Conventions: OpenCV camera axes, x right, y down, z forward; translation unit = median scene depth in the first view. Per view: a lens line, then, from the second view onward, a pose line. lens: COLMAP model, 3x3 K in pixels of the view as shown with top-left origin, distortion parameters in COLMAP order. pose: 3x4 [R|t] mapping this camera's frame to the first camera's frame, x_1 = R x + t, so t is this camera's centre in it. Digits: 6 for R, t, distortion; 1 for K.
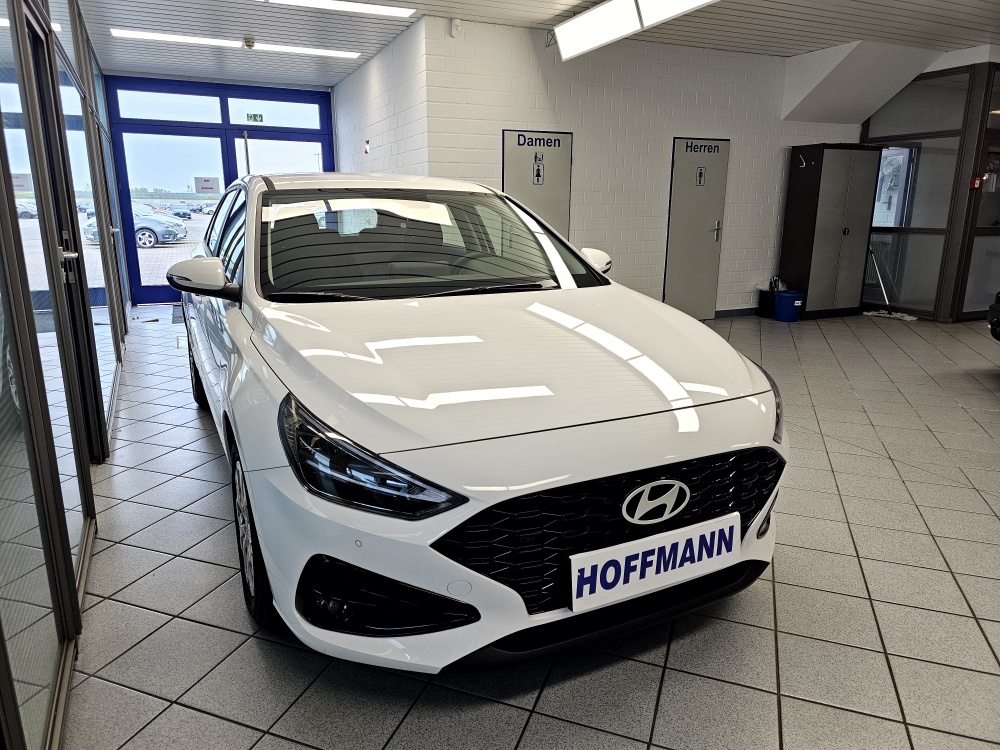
lens RADIAL K [[682.6, 0, 496.0], [0, 682.6, 373.0], [0, 0, 1]] dist [0.054383, -0.061066]
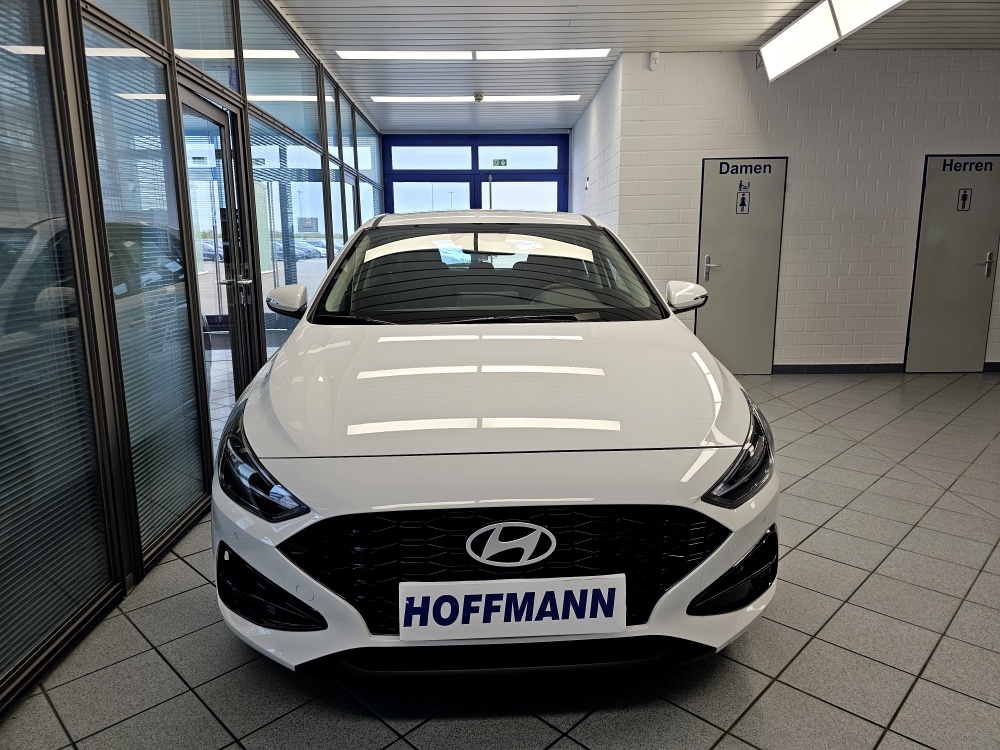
lens RADIAL K [[682.6, 0, 500.1], [0, 682.6, 372.4], [0, 0, 1]] dist [0.054383, -0.061066]
pose [[0.913477, 0.065128, -0.401644, 0.304307], [-0.084883, 0.995891, -0.031566, -0.008649], [0.397937, 0.062928, 0.915252, 0.060851]]
